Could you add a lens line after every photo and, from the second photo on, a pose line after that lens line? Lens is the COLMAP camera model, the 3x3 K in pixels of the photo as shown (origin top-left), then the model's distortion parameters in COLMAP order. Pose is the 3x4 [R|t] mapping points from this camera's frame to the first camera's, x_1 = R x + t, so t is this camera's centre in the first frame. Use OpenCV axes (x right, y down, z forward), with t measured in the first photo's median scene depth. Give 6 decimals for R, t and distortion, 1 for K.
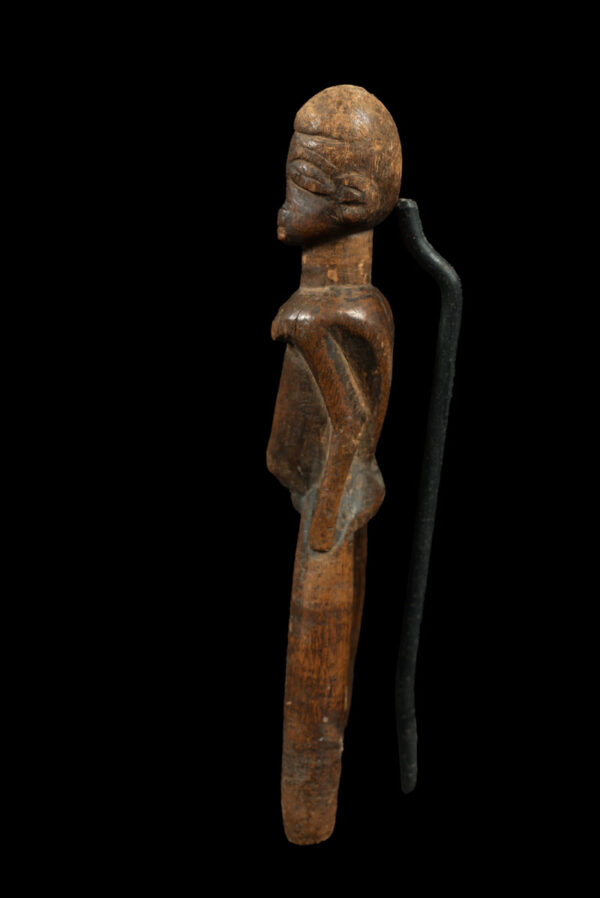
lens RADIAL K [[1215.1, 0, 302.1], [0, 1215.1, 452.5], [0, 0, 1]] dist [-0.055494, 0.000000]
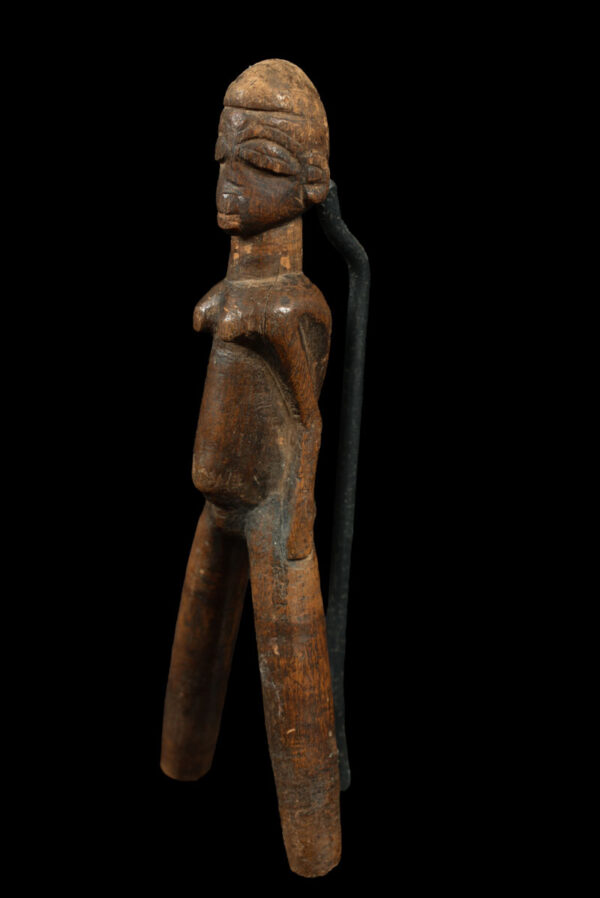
lens RADIAL K [[1215.1, 0, 298.8], [0, 1215.1, 448.2], [0, 0, 1]] dist [-0.055494, 0.000000]
pose [[0.748216, -0.181313, 0.638199, -0.566776], [0.193671, 0.979725, 0.051283, -0.050145], [-0.634558, 0.085230, 0.768162, 0.278808]]
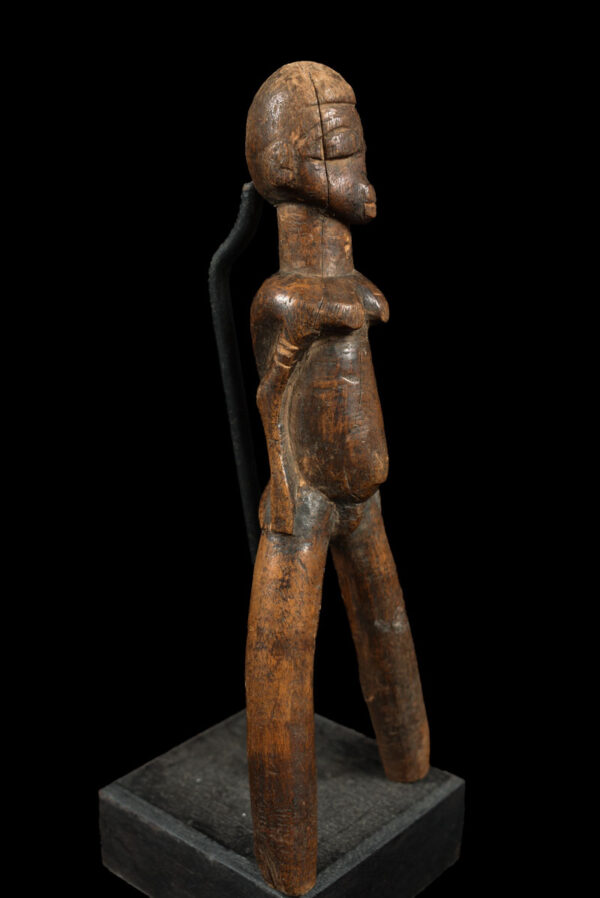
lens RADIAL K [[1215.1, 0, 301.1], [0, 1215.1, 447.1], [0, 0, 1]] dist [-0.055494, 0.000000]
pose [[-0.873633, -0.063161, 0.482468, -0.427507], [0.195707, 0.862193, 0.467249, -0.463265], [-0.445493, 0.502627, -0.740880, 1.771362]]
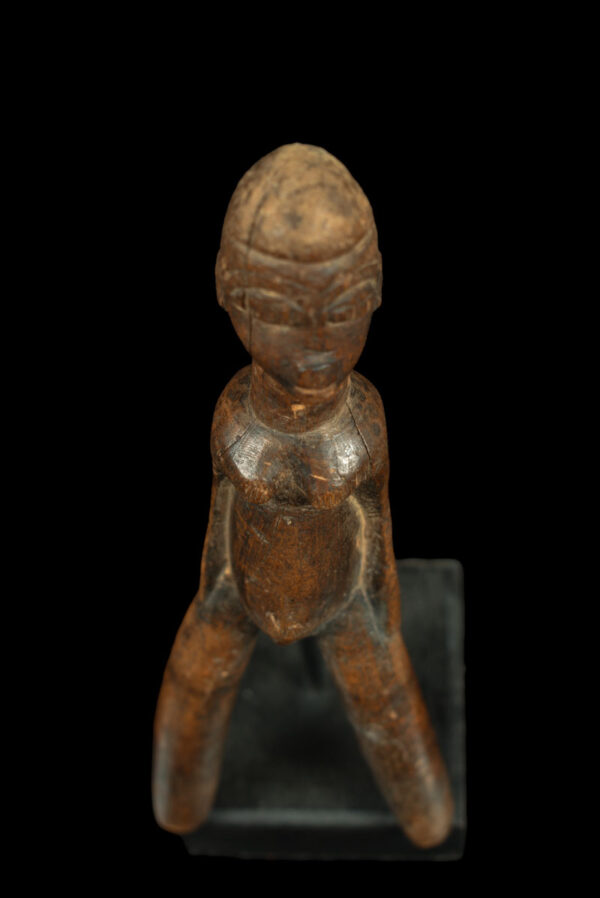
lens RADIAL K [[1441.8, 0, 300.0], [0, 1441.8, 450.6], [0, 0, 1]] dist [-0.073906, 0.000000]
pose [[0.028320, -0.741766, 0.670061, -0.541692], [0.329856, 0.639716, 0.694232, -0.680818], [-0.943606, 0.201363, 0.262793, 0.787069]]
